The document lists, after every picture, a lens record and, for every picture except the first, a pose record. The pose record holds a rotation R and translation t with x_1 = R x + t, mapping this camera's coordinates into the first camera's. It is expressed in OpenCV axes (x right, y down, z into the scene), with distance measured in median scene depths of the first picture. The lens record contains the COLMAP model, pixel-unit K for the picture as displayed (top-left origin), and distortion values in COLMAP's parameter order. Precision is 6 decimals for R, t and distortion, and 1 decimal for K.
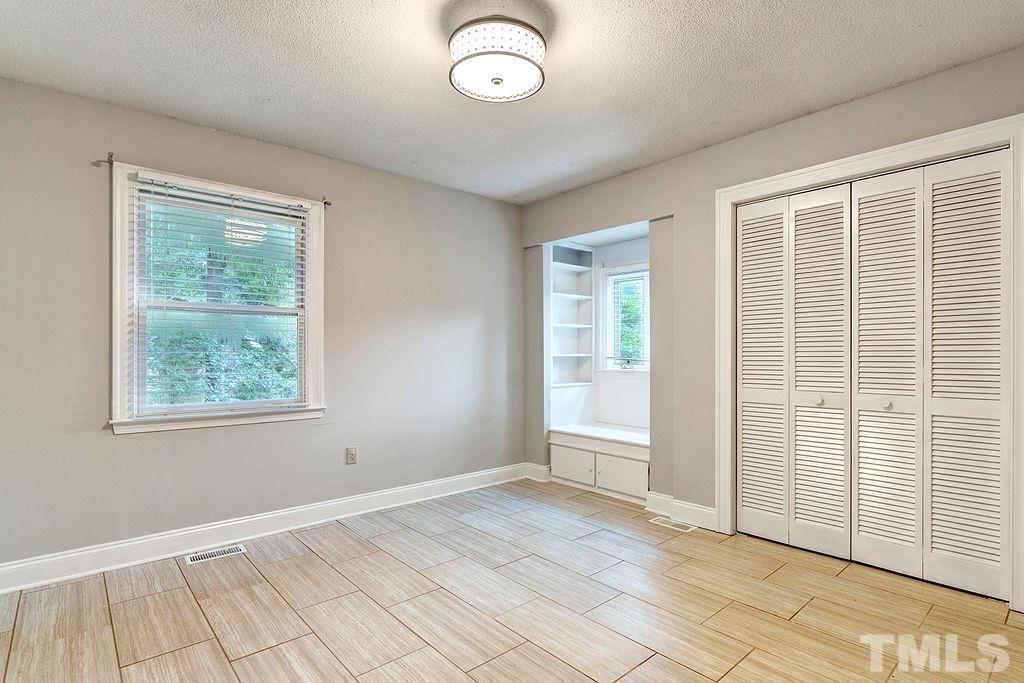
lens RADIAL K [[508.2, 0, 512.9], [0, 508.2, 349.3], [0, 0, 1]] dist [-0.000397, -0.000405]
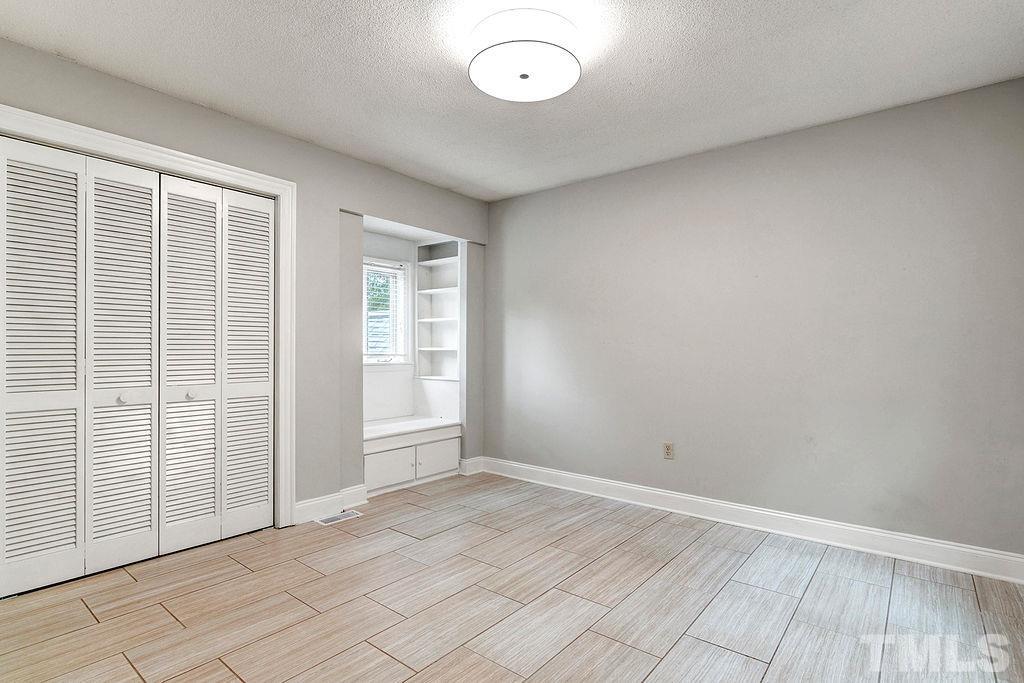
lens RADIAL K [[508.2, 0, 512.9], [0, 508.2, 349.3], [0, 0, 1]] dist [-0.000397, -0.000405]
pose [[-0.168653, -0.001702, 0.985674, -0.853699], [-0.009813, 0.999952, 0.000047, 0.010777], [-0.985627, -0.009664, -0.168661, 0.982049]]
